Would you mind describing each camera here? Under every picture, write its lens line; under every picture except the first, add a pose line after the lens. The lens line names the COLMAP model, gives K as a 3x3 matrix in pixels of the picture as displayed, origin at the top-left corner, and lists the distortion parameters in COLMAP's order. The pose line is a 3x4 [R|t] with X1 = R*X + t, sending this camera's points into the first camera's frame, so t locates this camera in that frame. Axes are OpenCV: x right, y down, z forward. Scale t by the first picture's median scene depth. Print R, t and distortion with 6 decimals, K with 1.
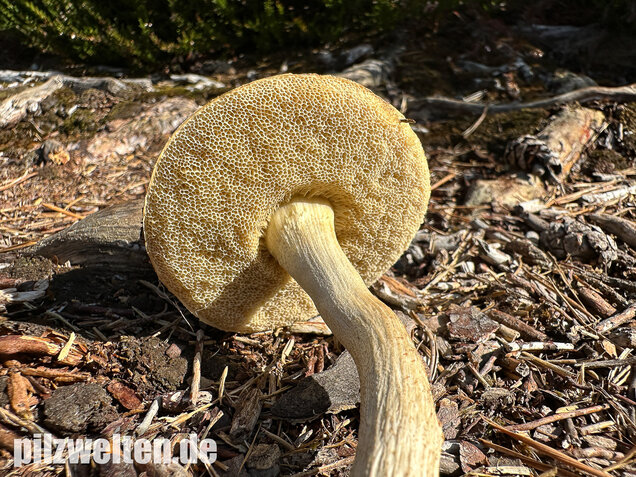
lens RADIAL K [[453.3, 0, 321.4], [0, 453.3, 237.1], [0, 0, 1]] dist [-0.012721, -0.002331]
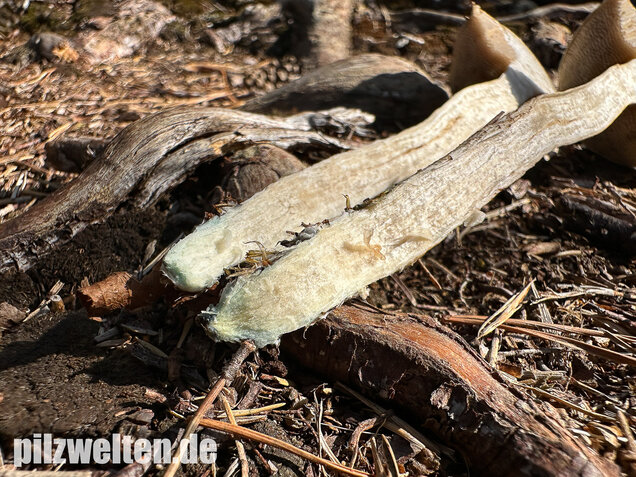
lens RADIAL K [[453.3, 0, 284.4], [0, 453.3, 296.4], [0, 0, 1]] dist [-0.012721, -0.002331]
pose [[0.955971, -0.110482, 0.271870, -0.518632], [0.052318, 0.975747, 0.212557, 0.133757], [-0.288760, -0.188975, 0.938566, -0.037754]]
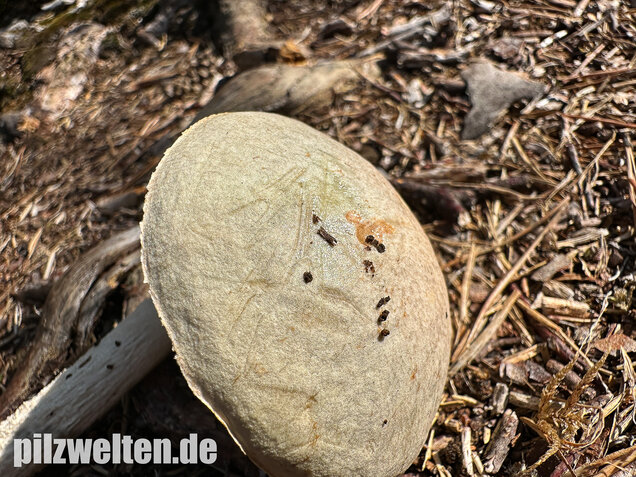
lens RADIAL K [[453.3, 0, 315.6], [0, 453.3, 235.0], [0, 0, 1]] dist [-0.012721, -0.002331]
pose [[0.865097, -0.484400, 0.130247, -0.313367], [0.430109, 0.849953, 0.304280, -0.002226], [-0.258097, -0.207211, 0.943636, -0.164826]]
